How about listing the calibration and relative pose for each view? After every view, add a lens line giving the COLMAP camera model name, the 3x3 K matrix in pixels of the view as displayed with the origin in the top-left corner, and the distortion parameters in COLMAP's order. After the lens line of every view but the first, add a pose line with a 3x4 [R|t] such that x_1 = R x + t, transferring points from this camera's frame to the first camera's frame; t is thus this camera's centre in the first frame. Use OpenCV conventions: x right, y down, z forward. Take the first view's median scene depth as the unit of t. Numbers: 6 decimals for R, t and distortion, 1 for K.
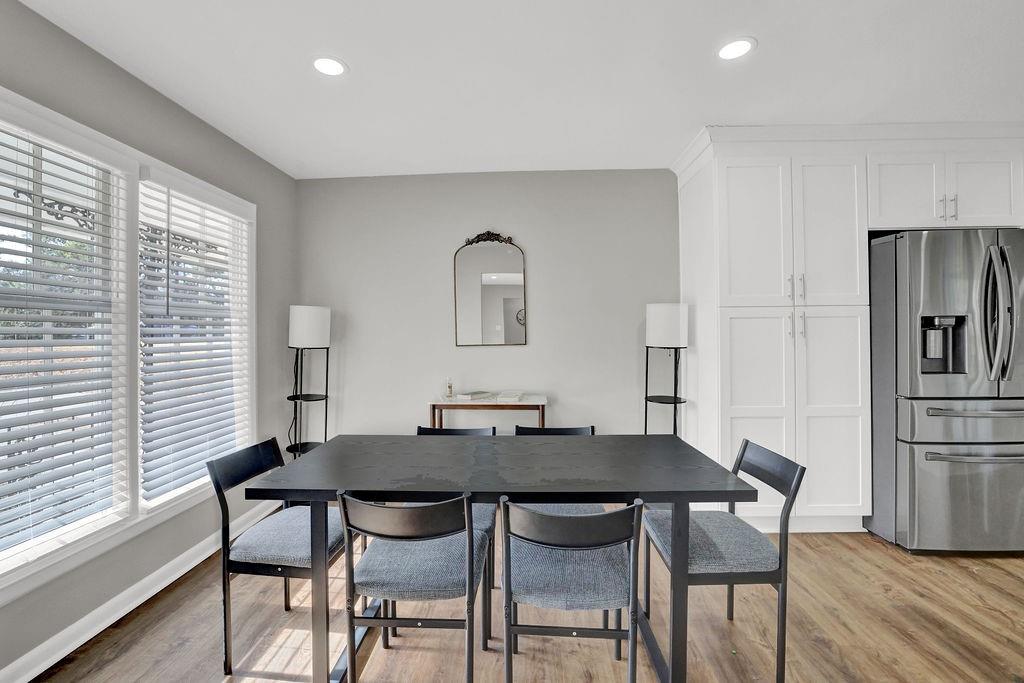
lens RADIAL K [[443.8, 0, 511.1], [0, 443.8, 336.8], [0, 0, 1]] dist [-0.016718, 0.001529]
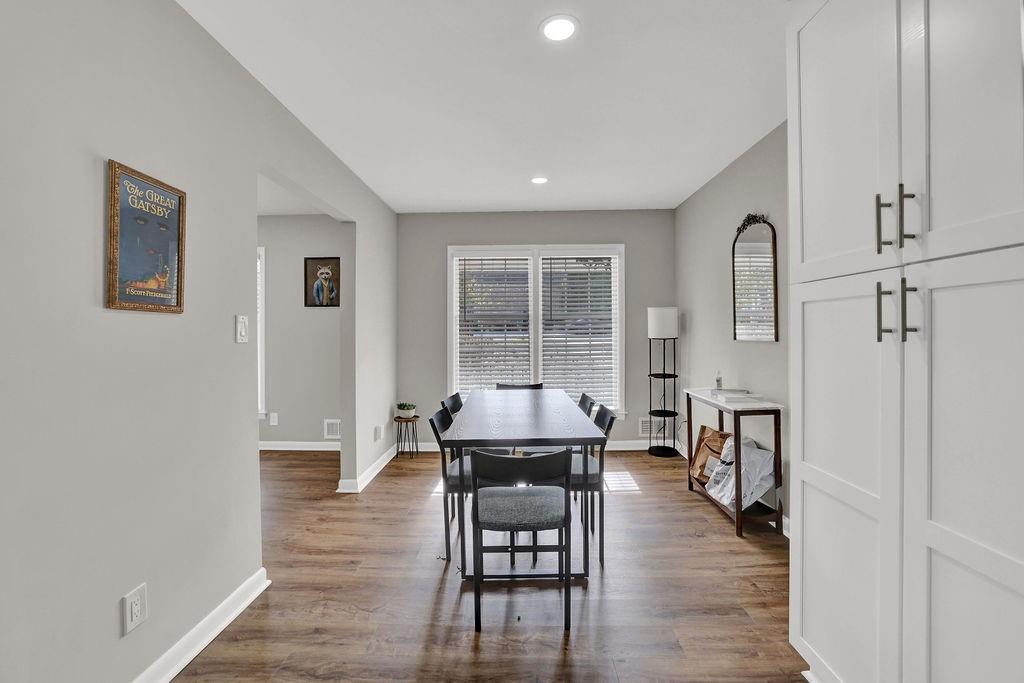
lens RADIAL K [[443.8, 0, 513.6], [0, 443.8, 332.6], [0, 0, 1]] dist [-0.016718, 0.001529]
pose [[0.033024, 0.009753, -0.999407, 0.845139], [0.000454, 0.999952, 0.009773, -0.006426], [0.999454, -0.000776, 0.033018, 0.496215]]
